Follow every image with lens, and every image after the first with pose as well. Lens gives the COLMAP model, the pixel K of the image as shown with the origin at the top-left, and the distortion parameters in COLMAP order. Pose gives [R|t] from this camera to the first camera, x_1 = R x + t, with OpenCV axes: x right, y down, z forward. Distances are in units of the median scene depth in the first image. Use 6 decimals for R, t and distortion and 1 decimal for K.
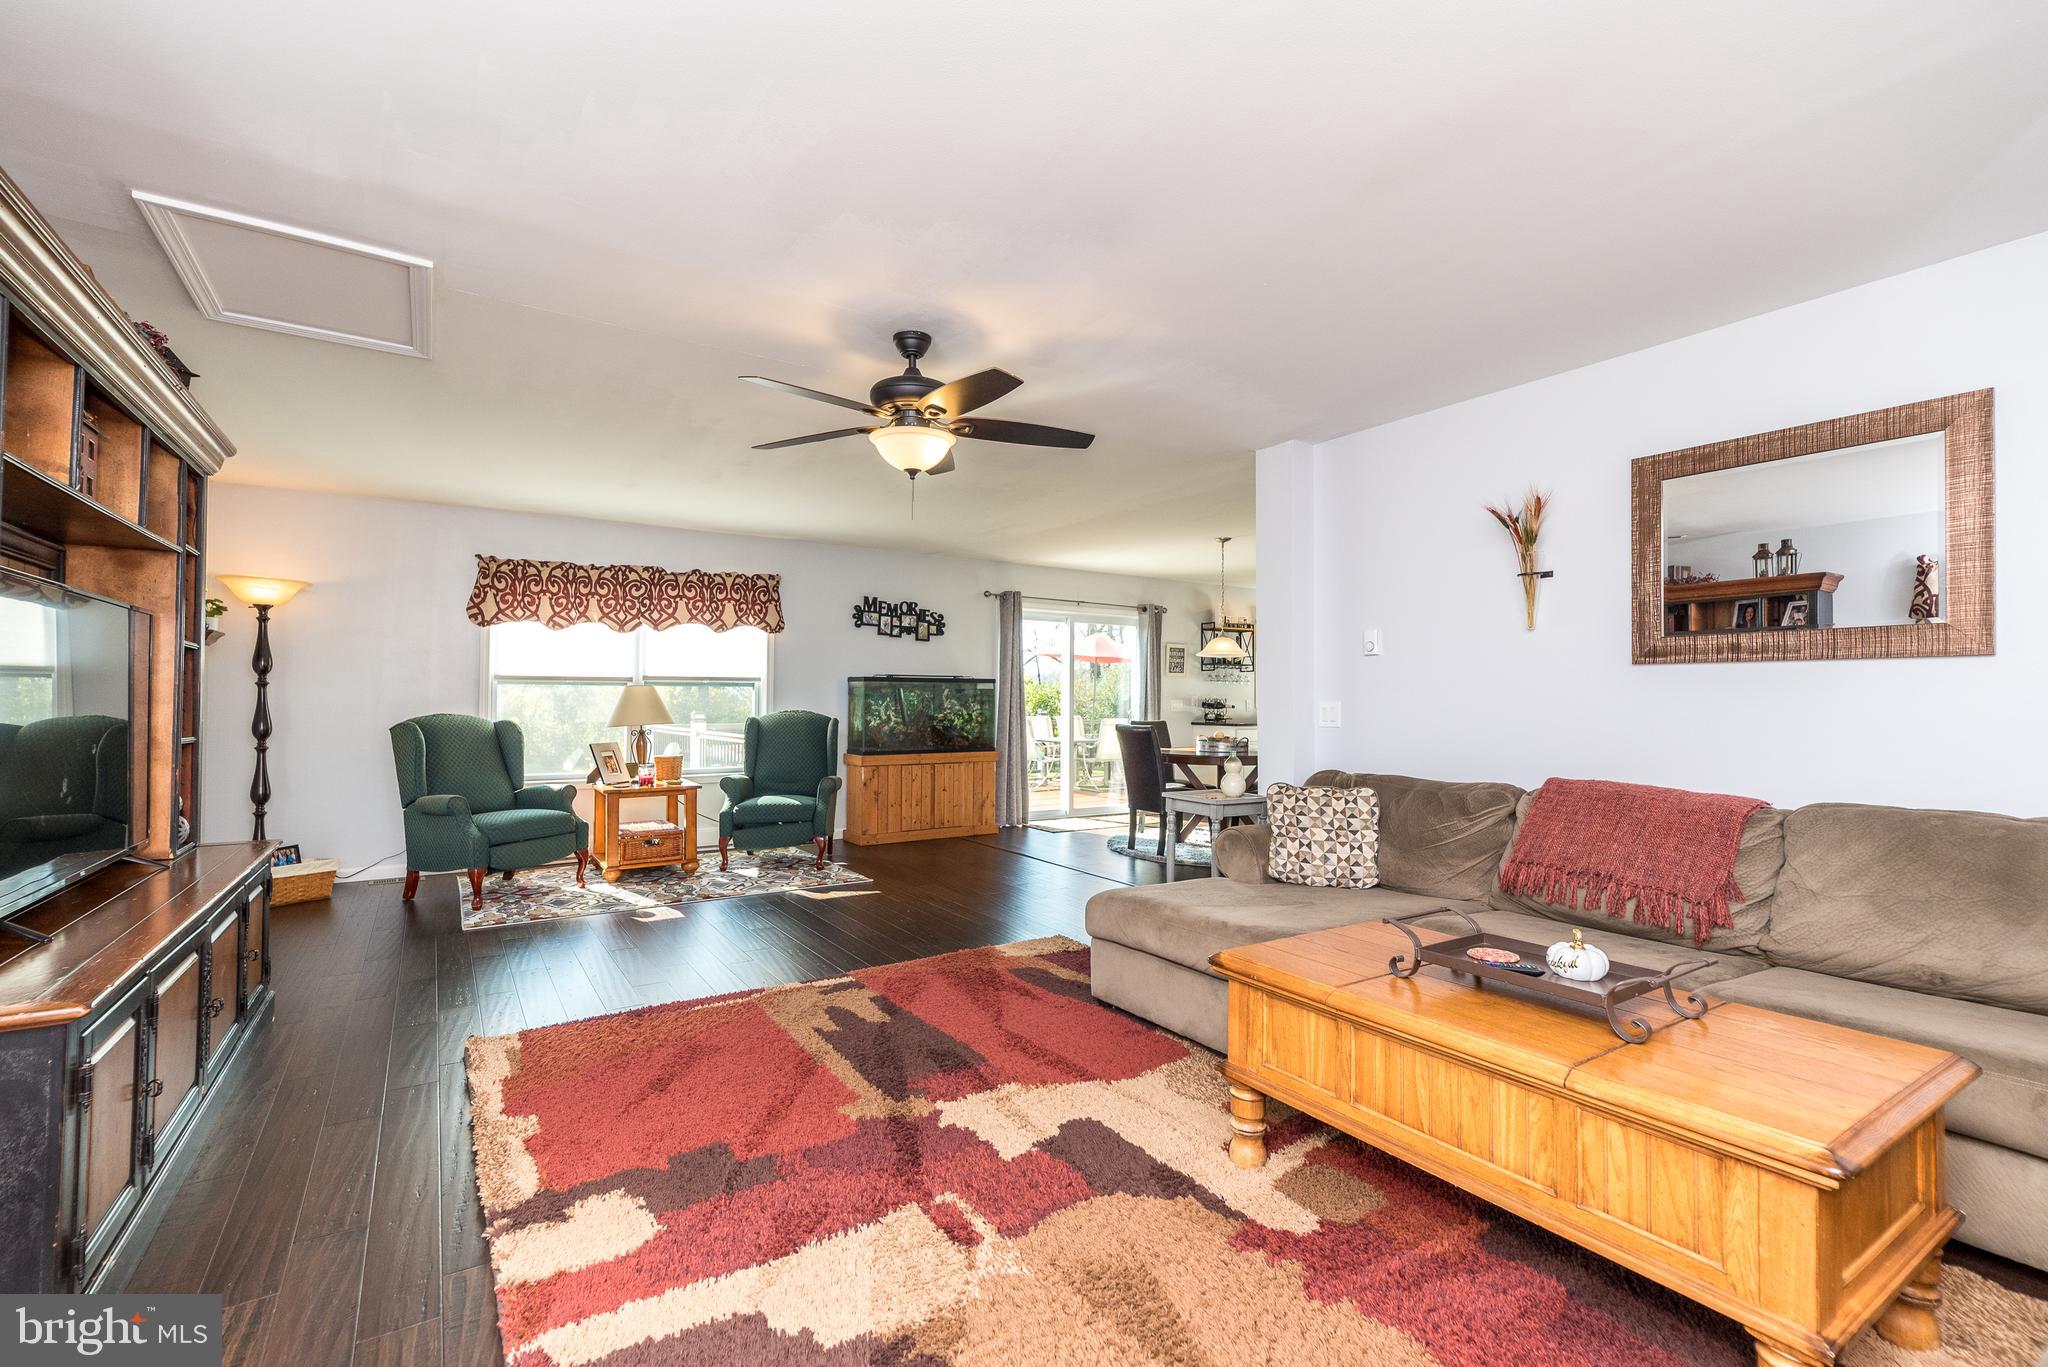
lens RADIAL K [[896.3, 0, 1024.3], [0, 896.3, 689.2], [0, 0, 1]] dist [0.005961, 0.000424]
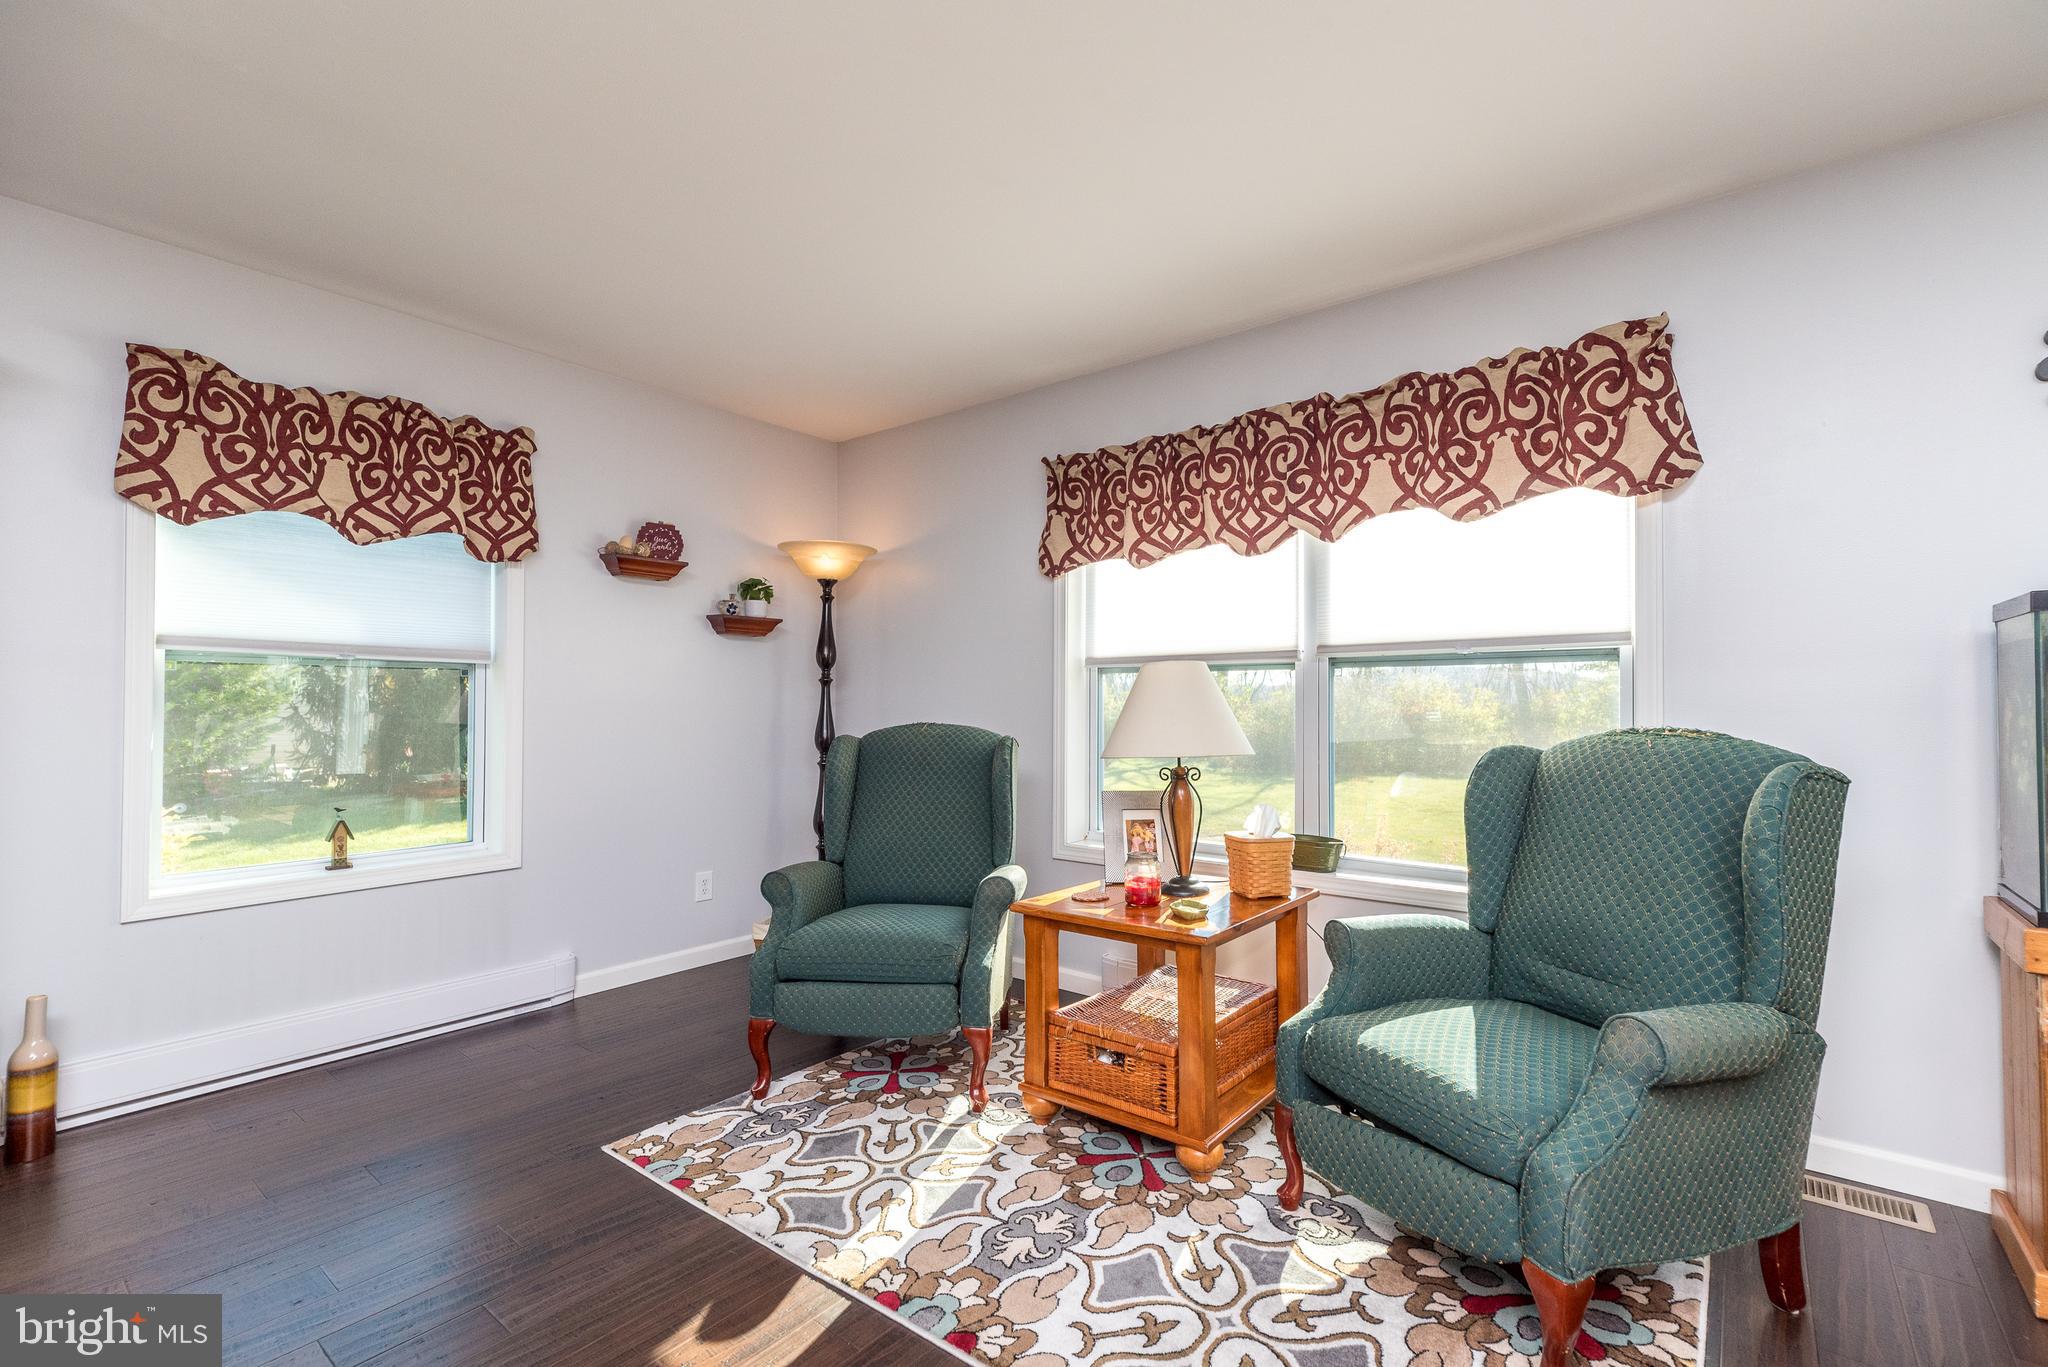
lens RADIAL K [[896.3, 0, 1024.3], [0, 896.3, 689.2], [0, 0, 1]] dist [0.005961, 0.000424]
pose [[0.312168, -0.020667, -0.949802, -0.040331], [0.010392, 0.999778, -0.018339, 0.014330], [0.949970, -0.004146, 0.312313, 0.729006]]
